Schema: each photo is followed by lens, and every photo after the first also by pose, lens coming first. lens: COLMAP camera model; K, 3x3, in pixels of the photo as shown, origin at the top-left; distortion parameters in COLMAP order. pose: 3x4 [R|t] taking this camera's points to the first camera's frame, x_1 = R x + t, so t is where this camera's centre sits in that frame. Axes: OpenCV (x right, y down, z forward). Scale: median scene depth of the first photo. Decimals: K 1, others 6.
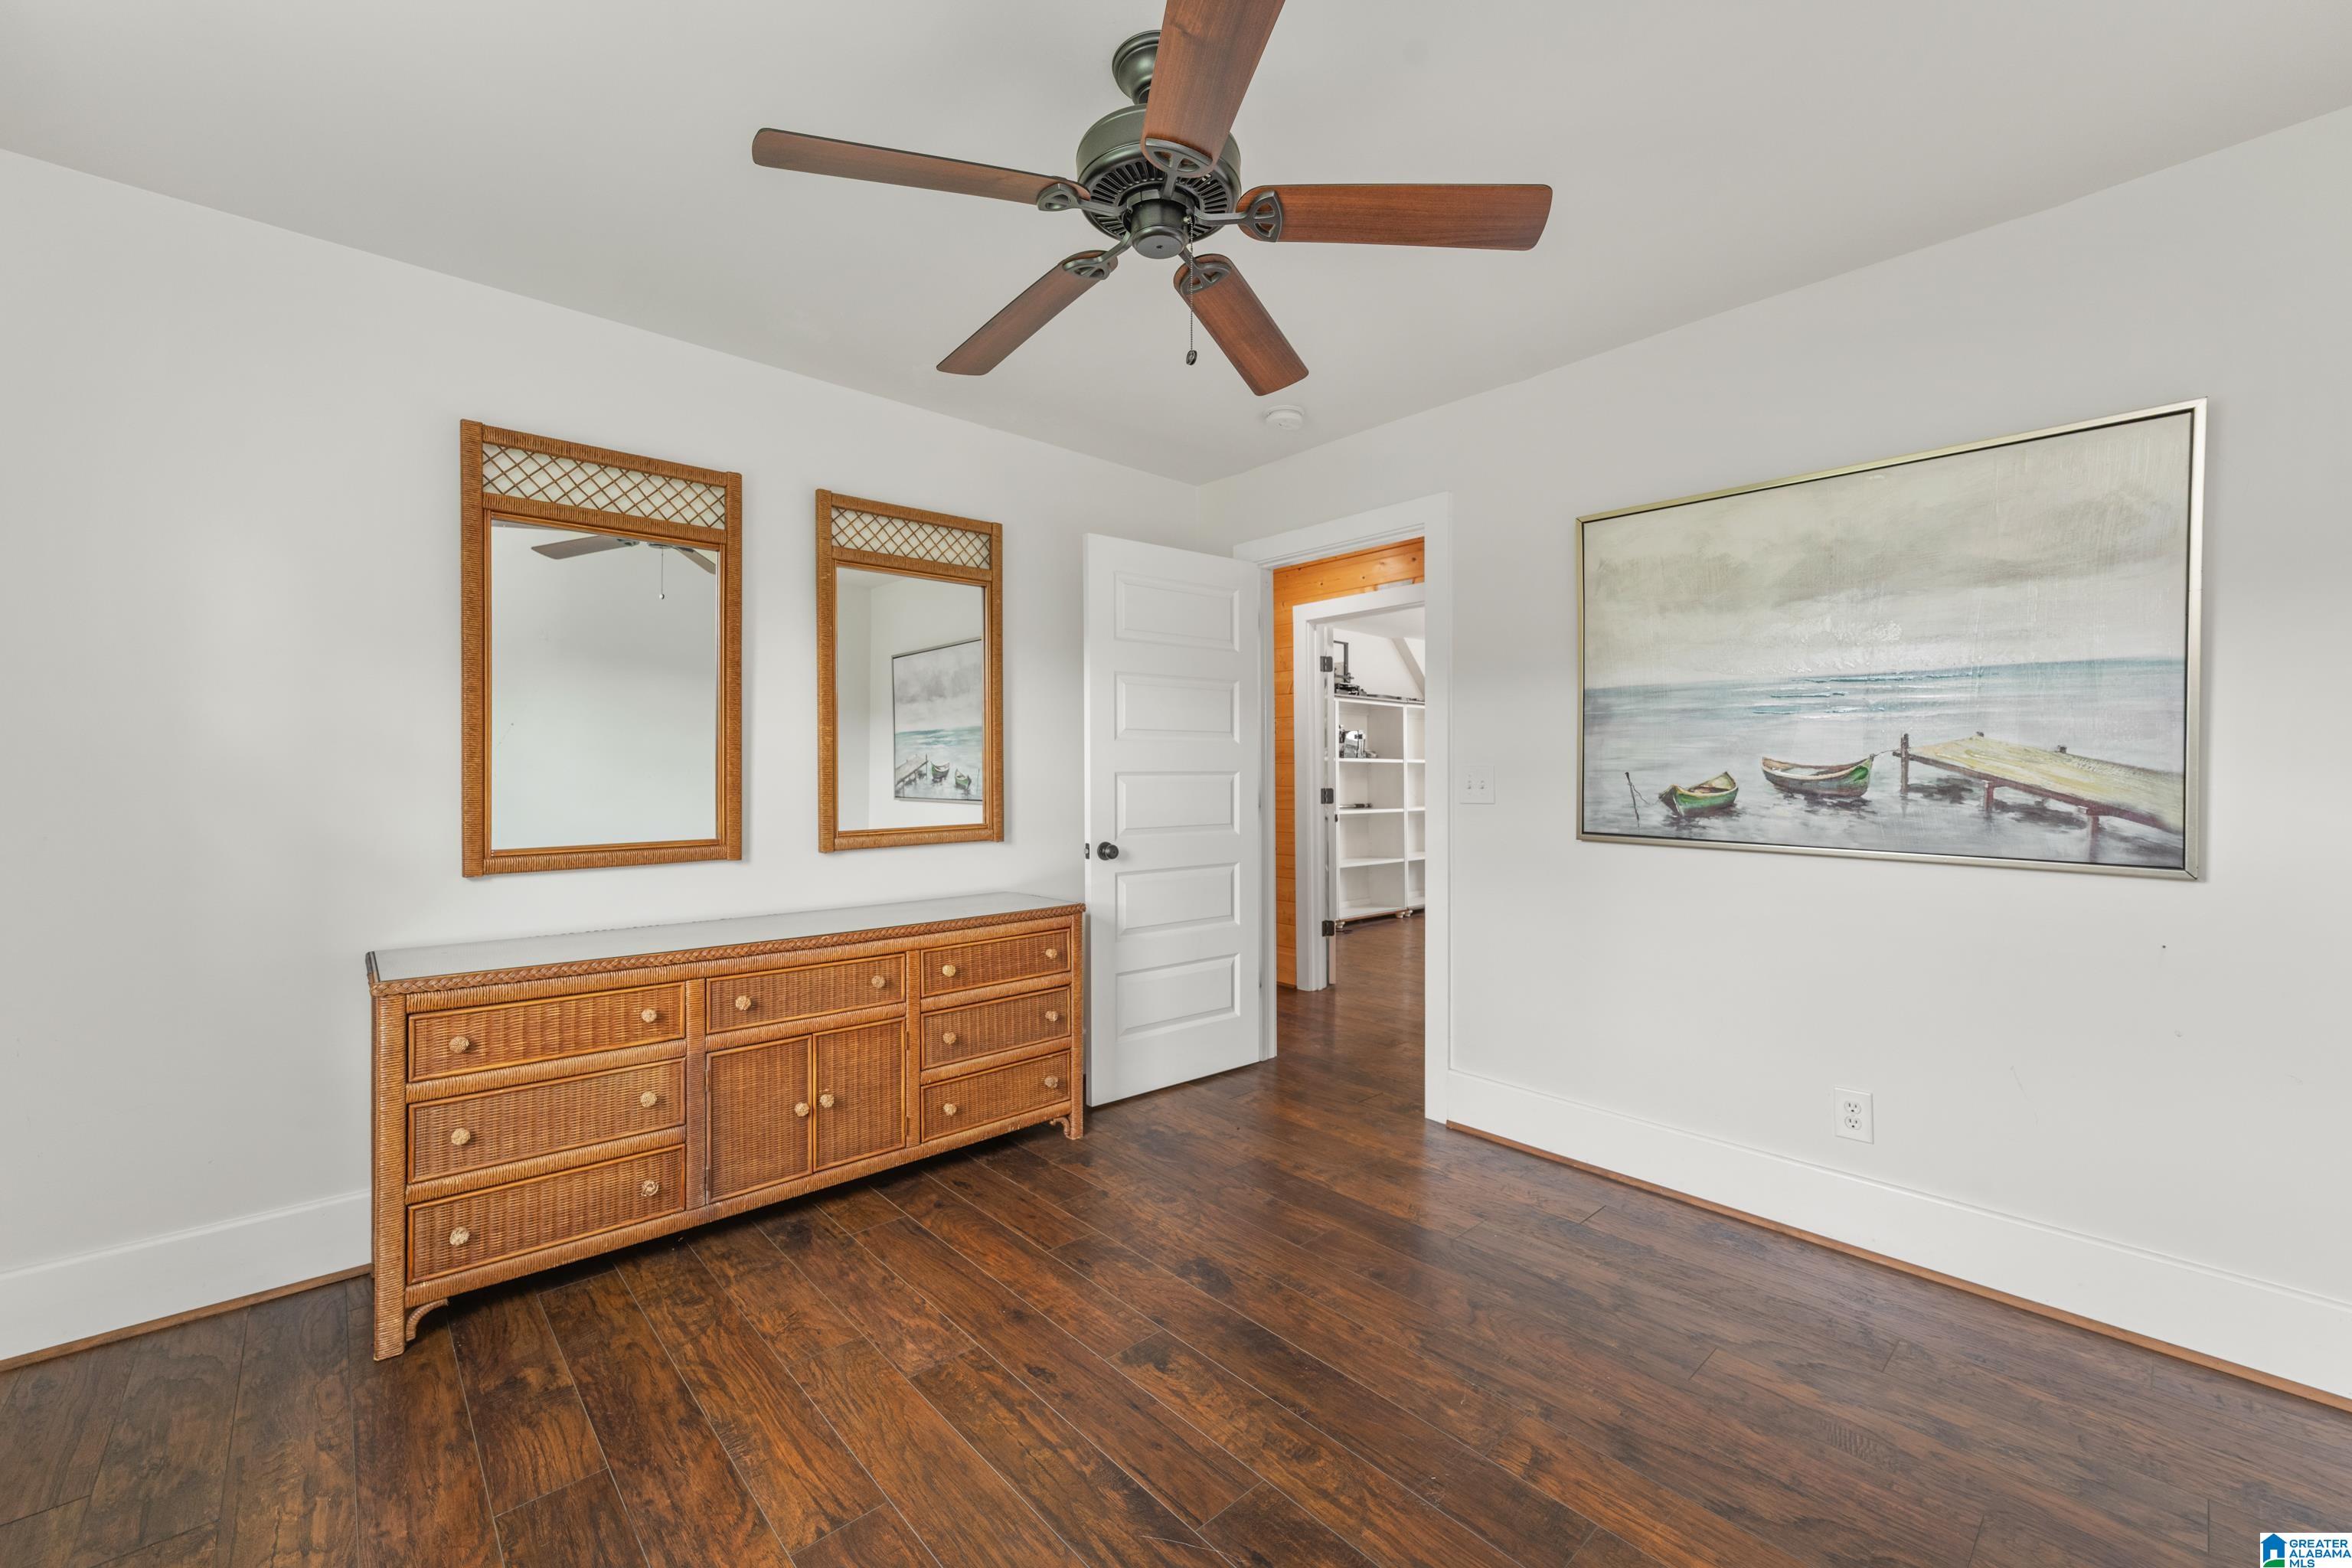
lens RADIAL K [[939.6, 0, 1175.8], [0, 939.6, 778.0], [0, 0, 1]] dist [0.000428, 0.000326]
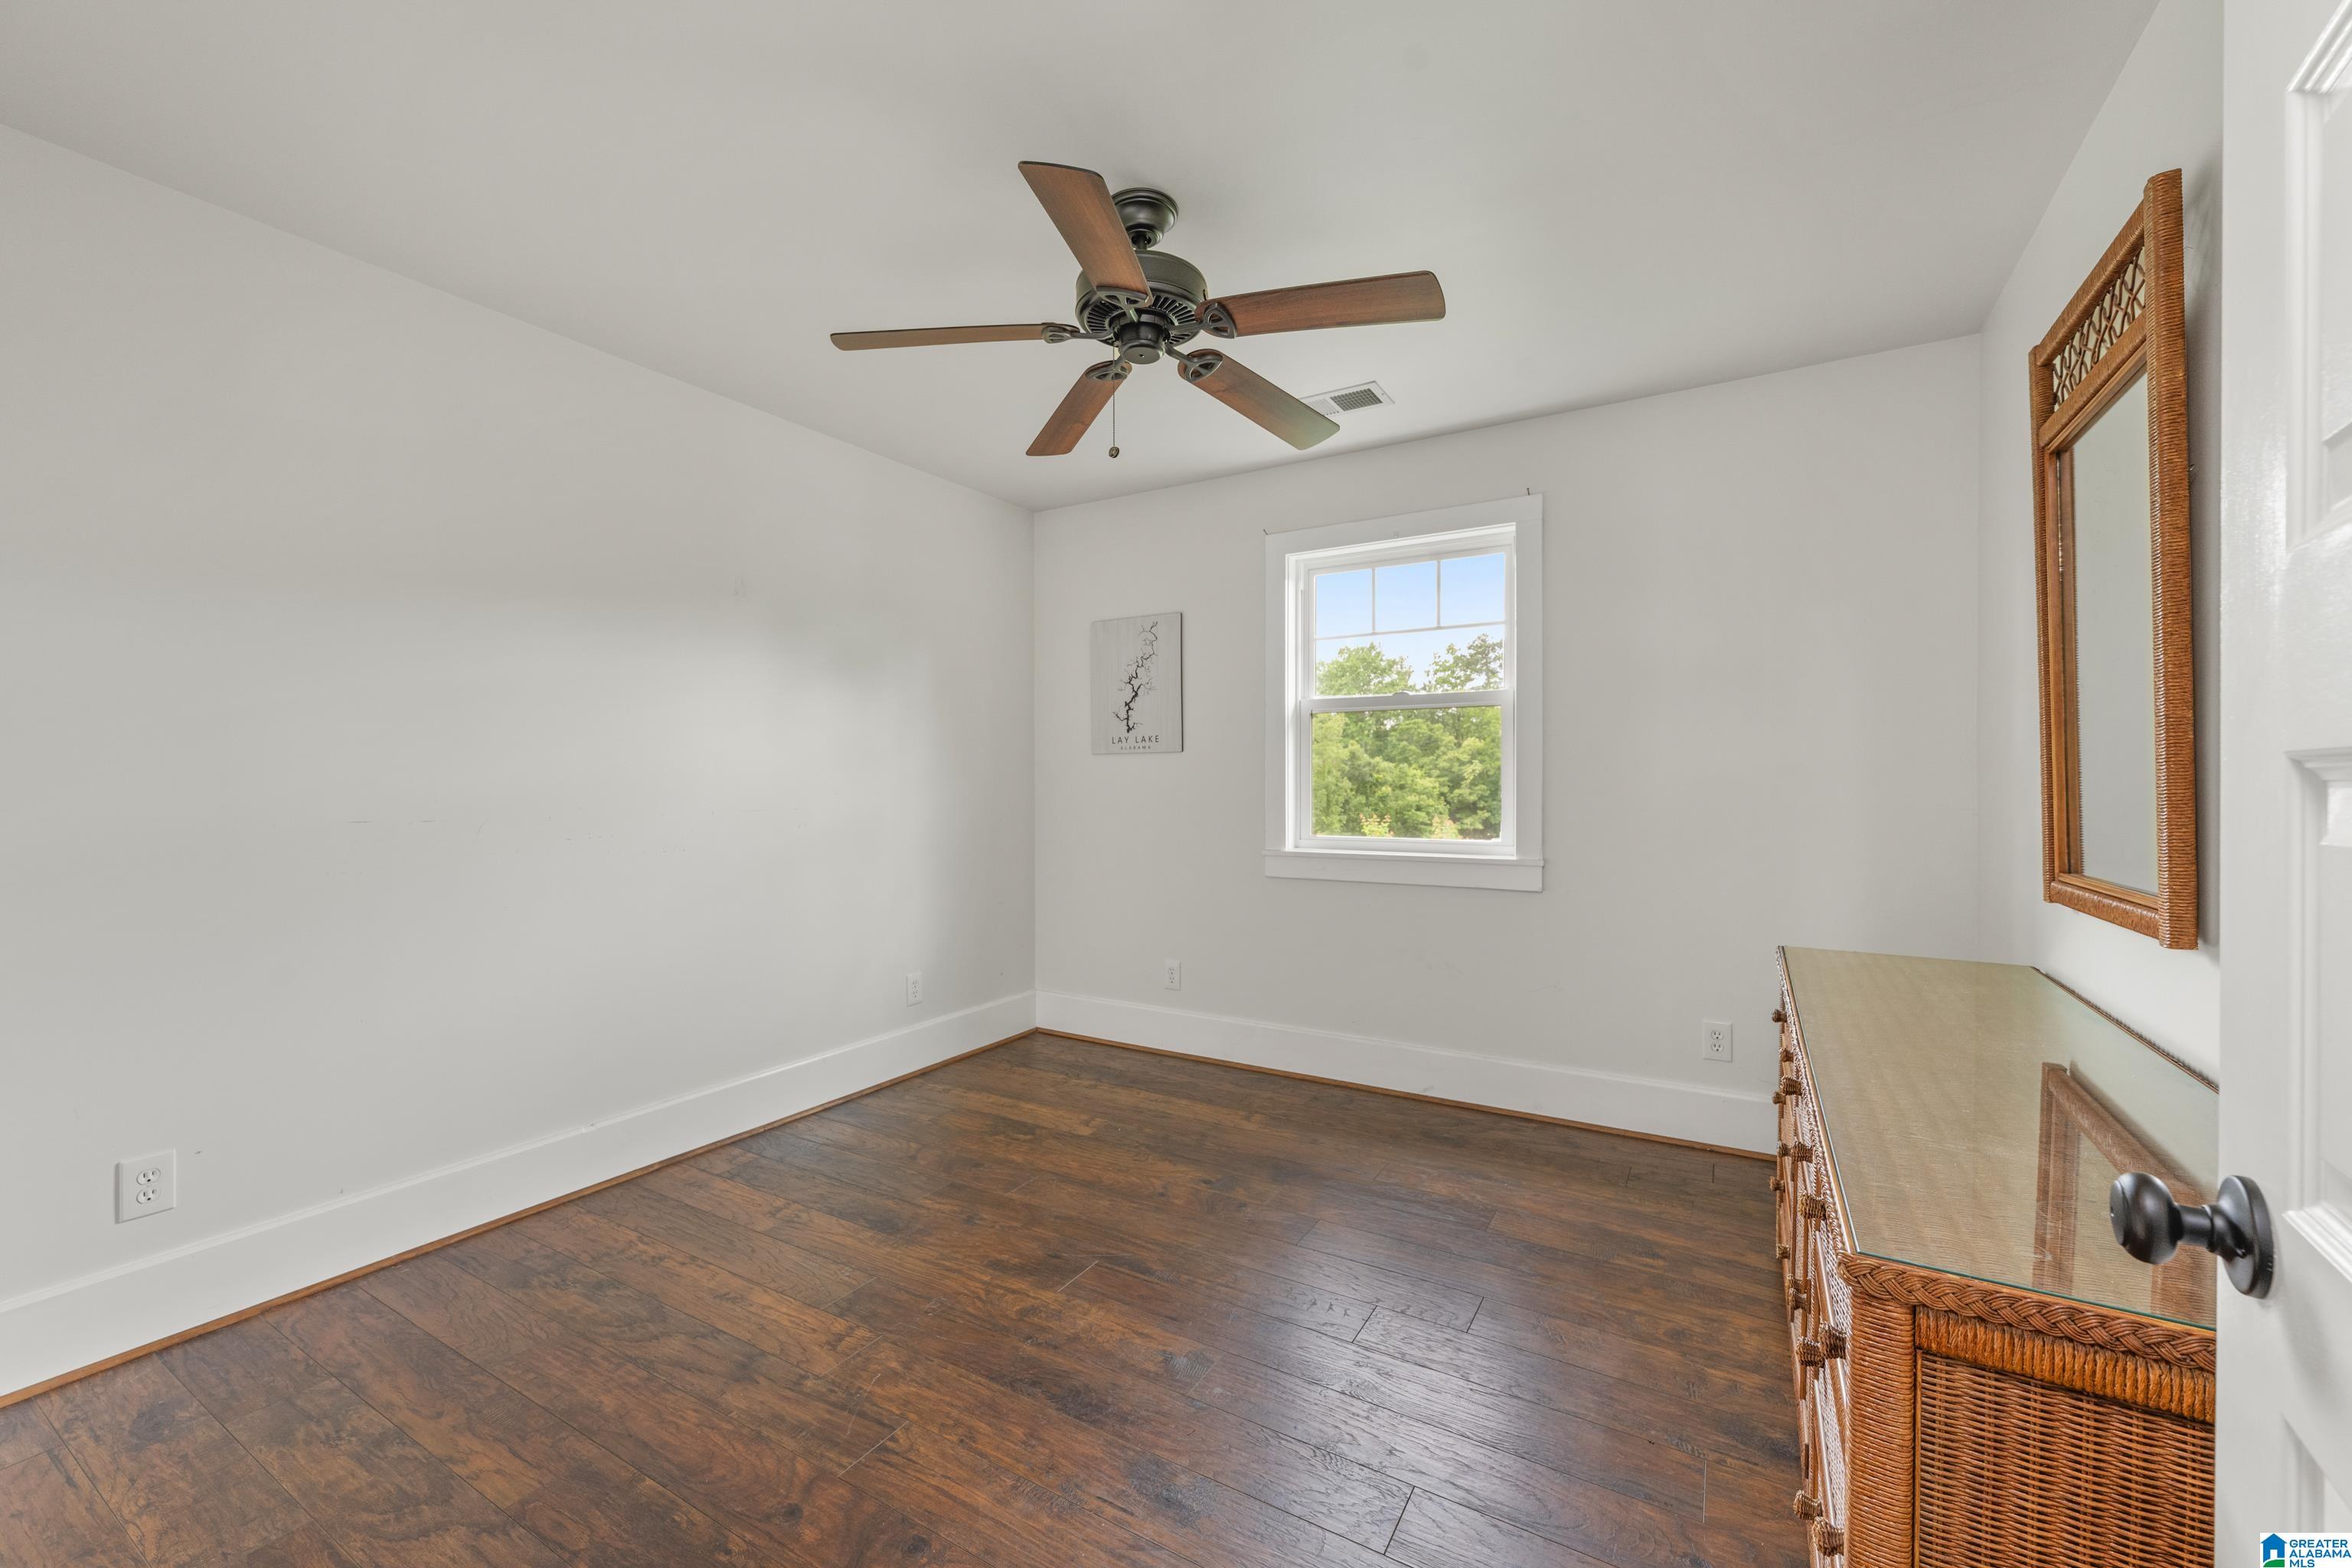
lens RADIAL K [[939.6, 0, 1176.1], [0, 939.6, 774.5], [0, 0, 1]] dist [0.000428, 0.000326]
pose [[-0.957304, 0.001644, -0.289080, 0.289886], [-0.000100, 0.999982, 0.006017, -0.015443], [0.289084, 0.005789, -0.957286, 2.108553]]
